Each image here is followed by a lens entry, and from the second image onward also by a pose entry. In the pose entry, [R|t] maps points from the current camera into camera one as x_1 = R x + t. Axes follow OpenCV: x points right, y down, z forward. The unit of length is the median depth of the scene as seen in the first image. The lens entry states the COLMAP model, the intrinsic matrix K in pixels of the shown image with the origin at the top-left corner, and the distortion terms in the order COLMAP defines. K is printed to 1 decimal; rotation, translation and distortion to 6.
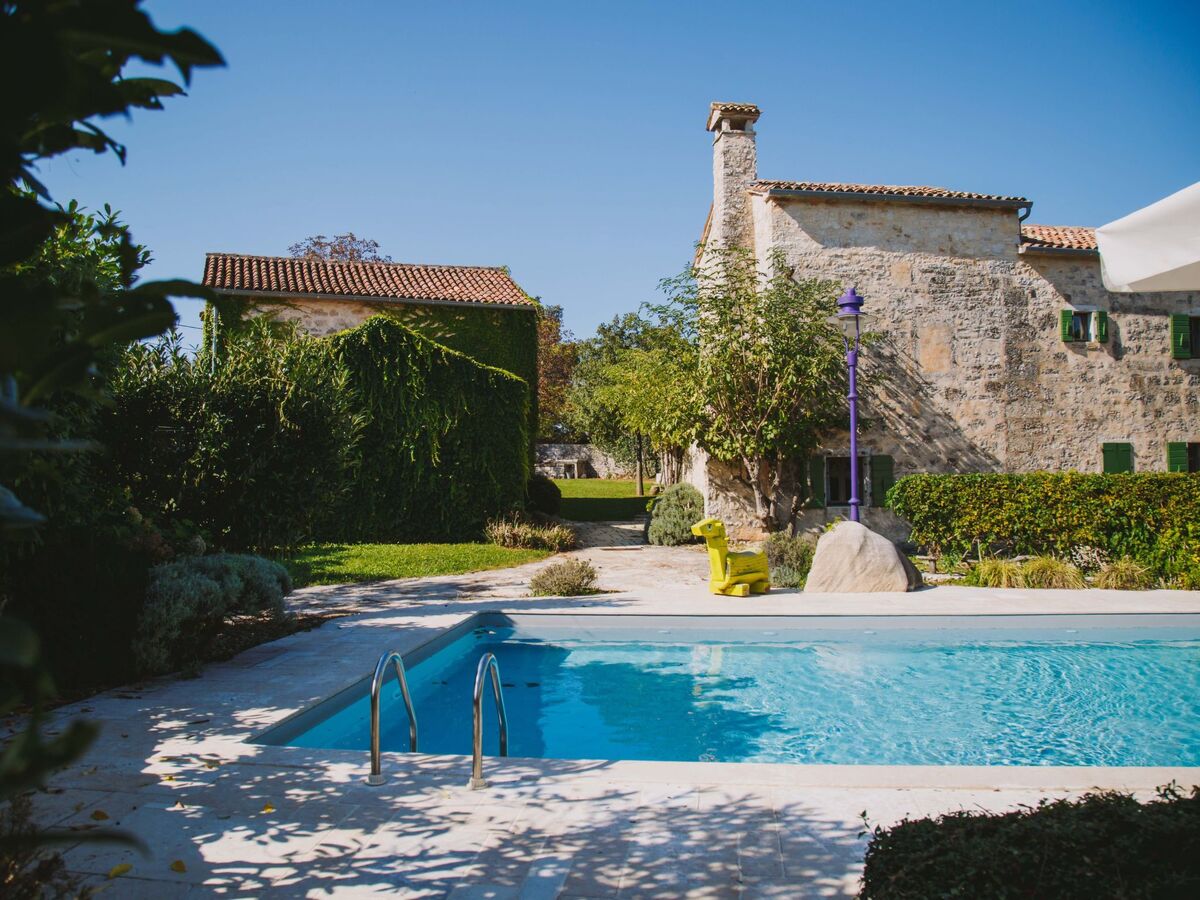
lens RADIAL K [[917.5, 0, 600.0], [0, 917.5, 450.0], [0, 0, 1]] dist [-0.127676, 0.070494]
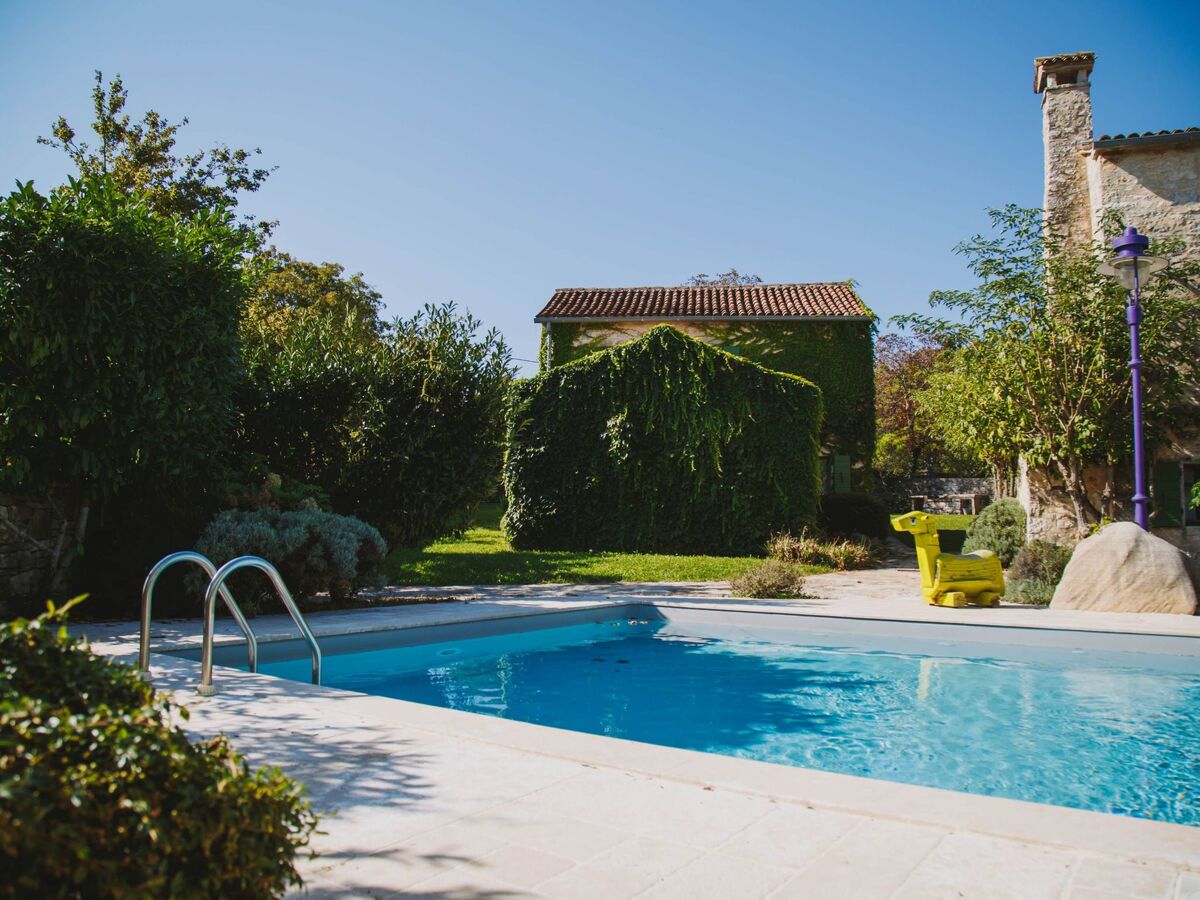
lens RADIAL K [[917.5, 0, 600.0], [0, 917.5, 450.0], [0, 0, 1]] dist [-0.127676, 0.070494]
pose [[0.888336, -0.017213, -0.458871, 0.149456], [-0.006803, 0.998694, -0.050633, 0.038856], [0.459143, 0.048101, 0.887059, 0.086526]]
